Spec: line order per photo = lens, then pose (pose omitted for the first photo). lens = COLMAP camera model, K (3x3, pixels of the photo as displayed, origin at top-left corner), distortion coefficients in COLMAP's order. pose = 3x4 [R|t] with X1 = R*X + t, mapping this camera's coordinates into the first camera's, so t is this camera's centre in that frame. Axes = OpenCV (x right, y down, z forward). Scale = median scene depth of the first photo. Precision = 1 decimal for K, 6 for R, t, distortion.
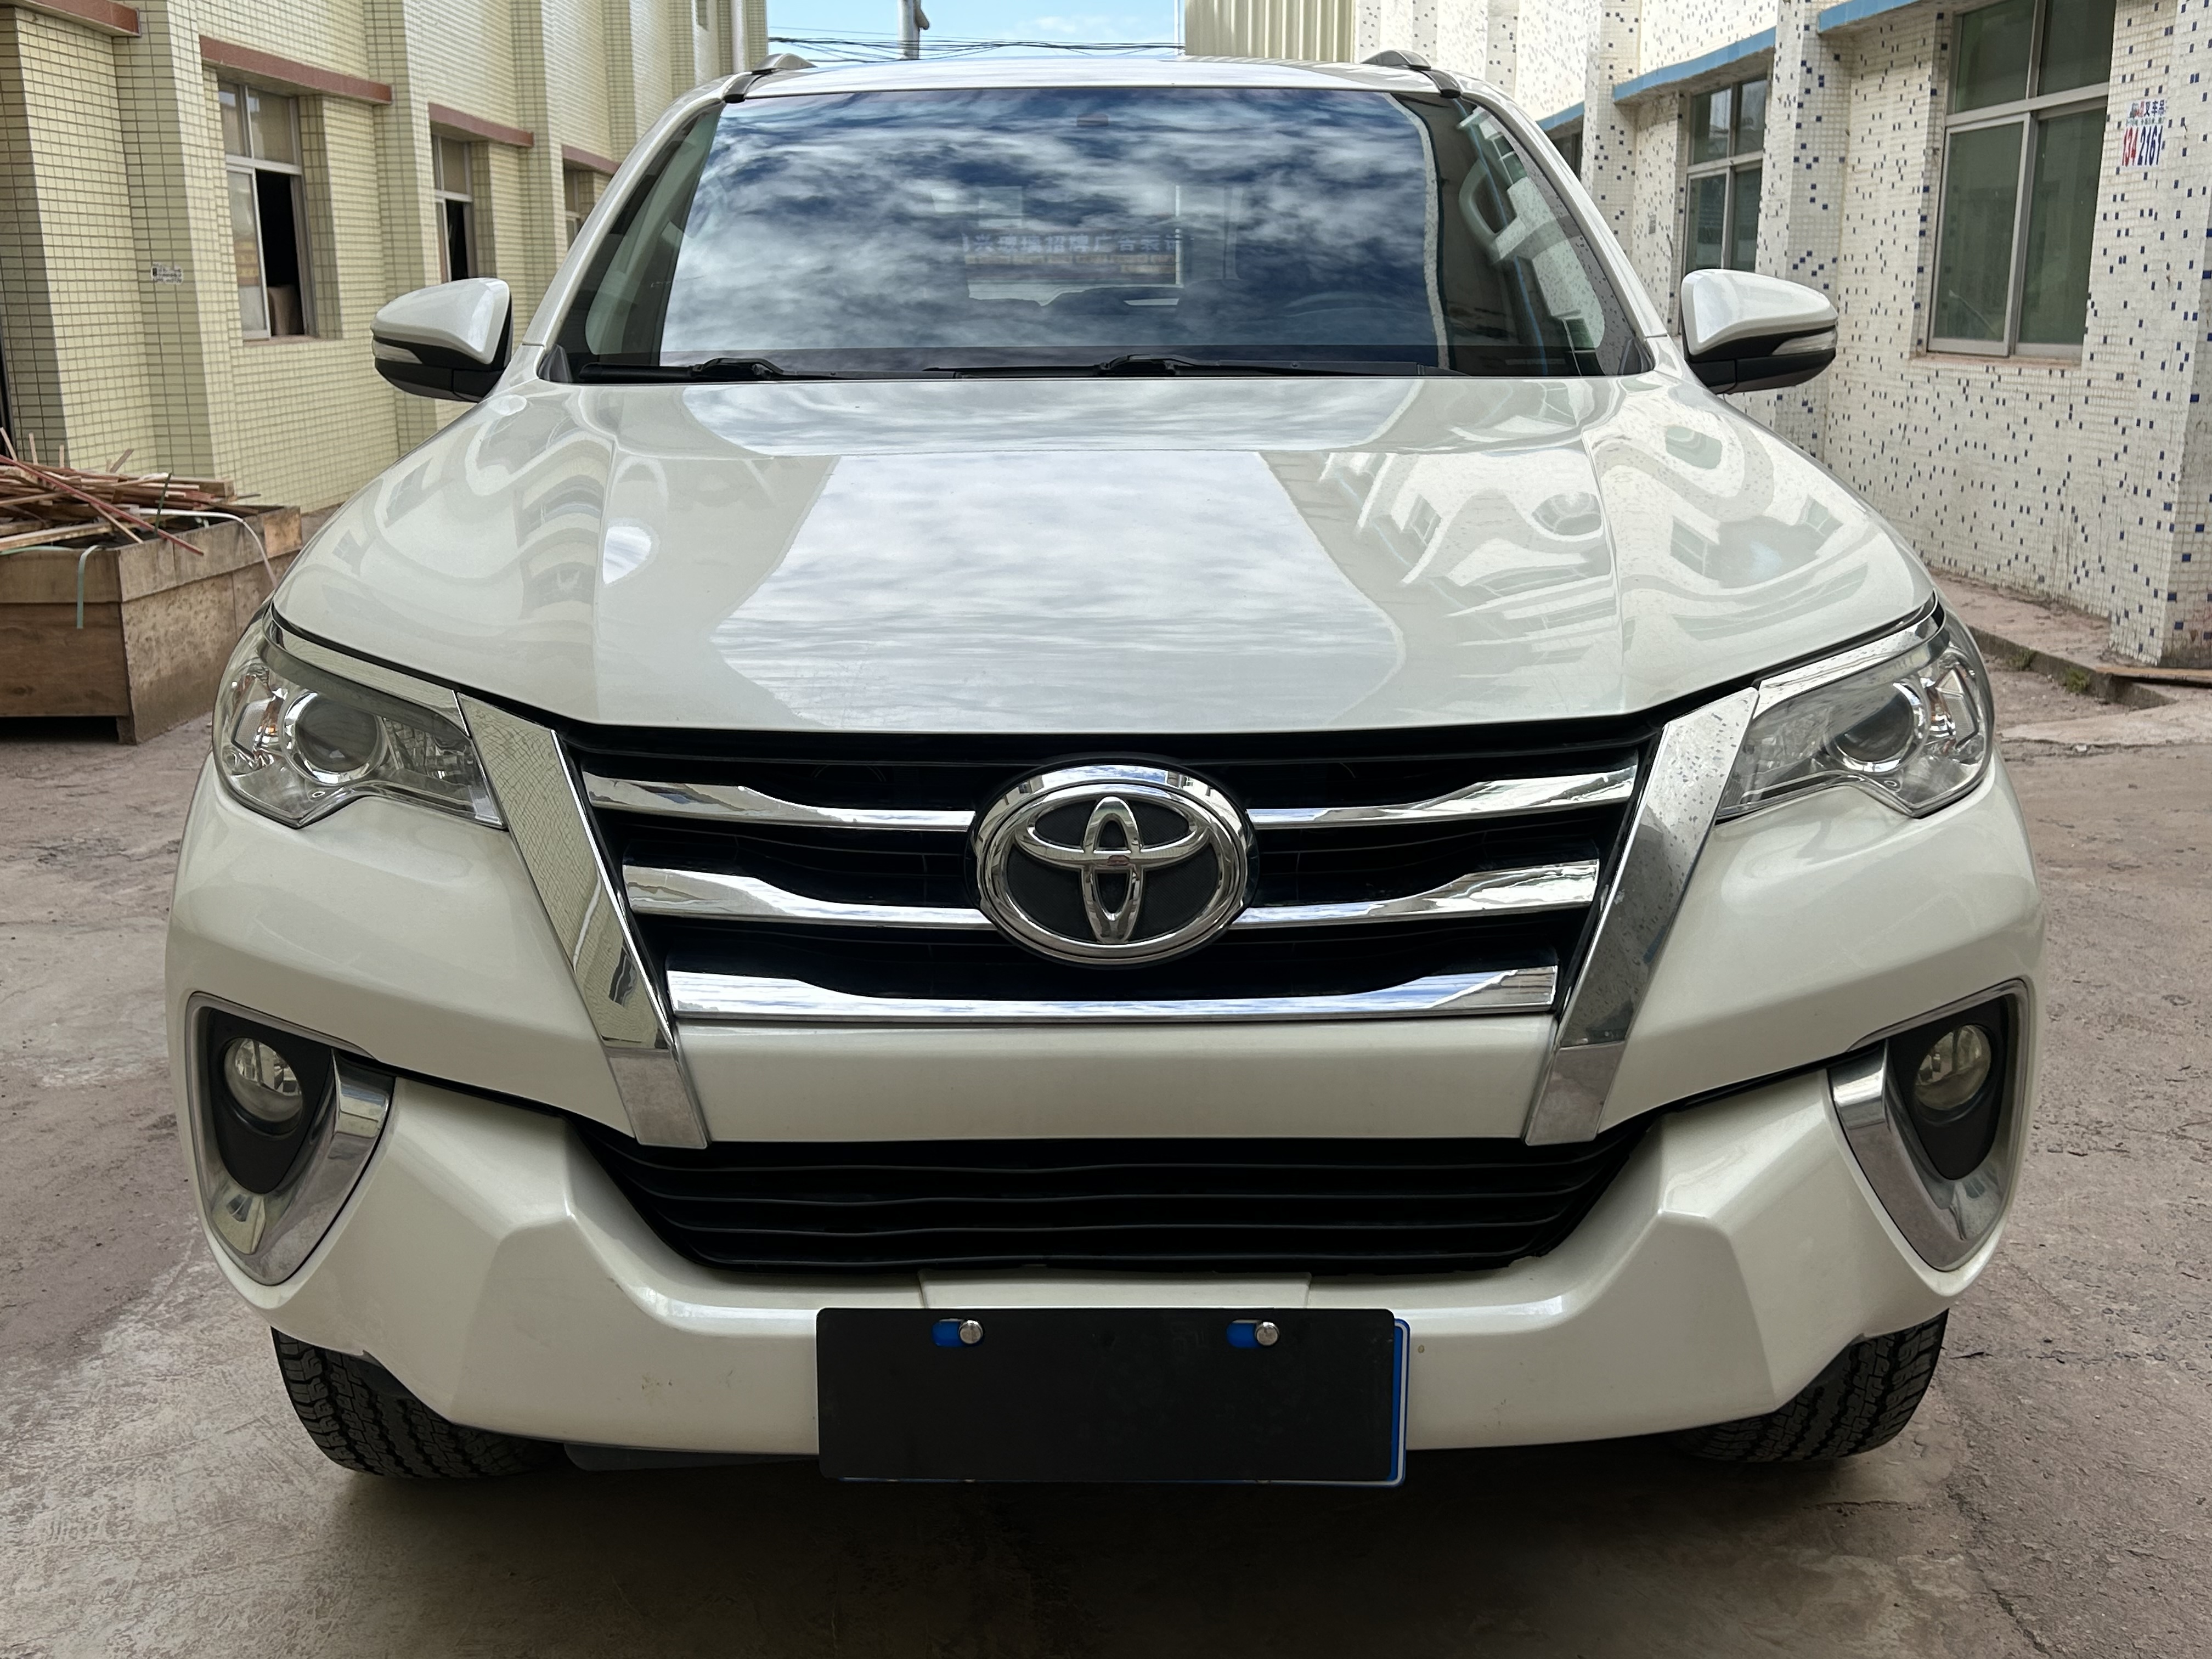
lens RADIAL K [[2216.7, 0, 1105.8], [0, 2216.7, 799.1], [0, 0, 1]] dist [0.036025, 0.000000]
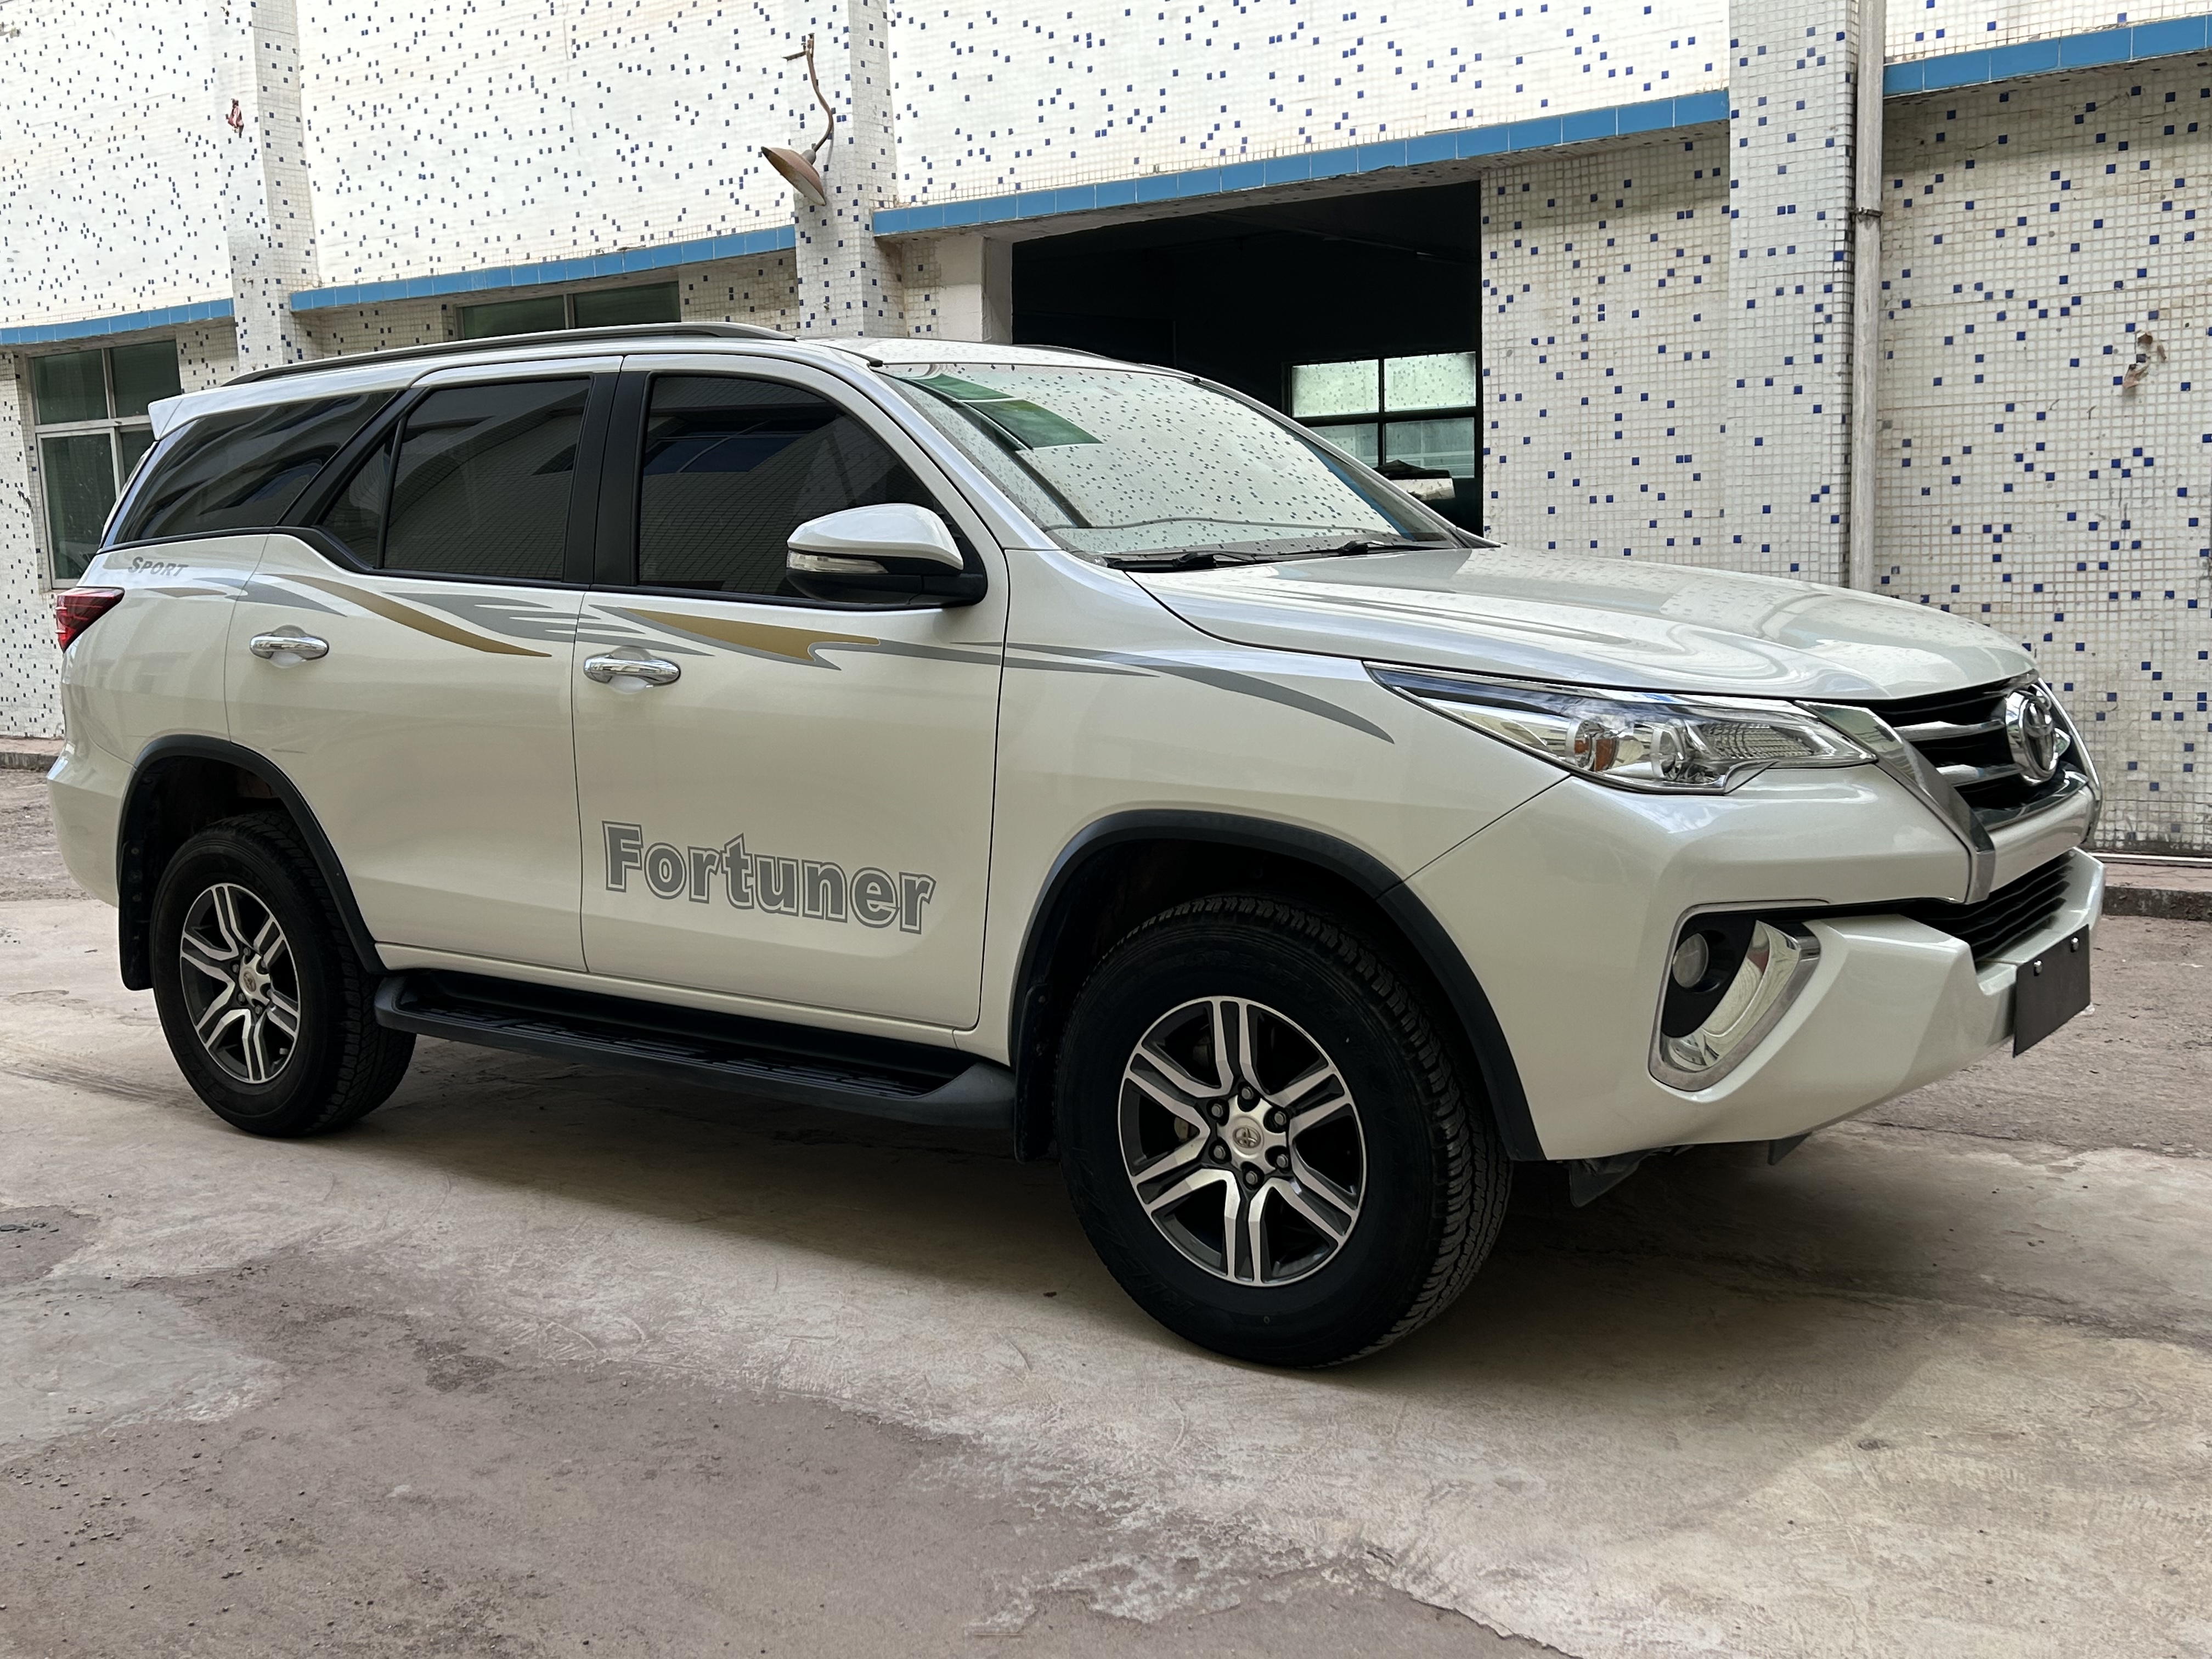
lens RADIAL K [[2216.7, 0, 1091.1], [0, 2216.7, 840.7], [0, 0, 1]] dist [0.036025, 0.000000]
pose [[0.596370, -0.126740, 0.792641, -0.962091], [0.204226, 0.978920, 0.002869, -0.026708], [-0.776295, 0.160167, 0.609682, 0.173201]]
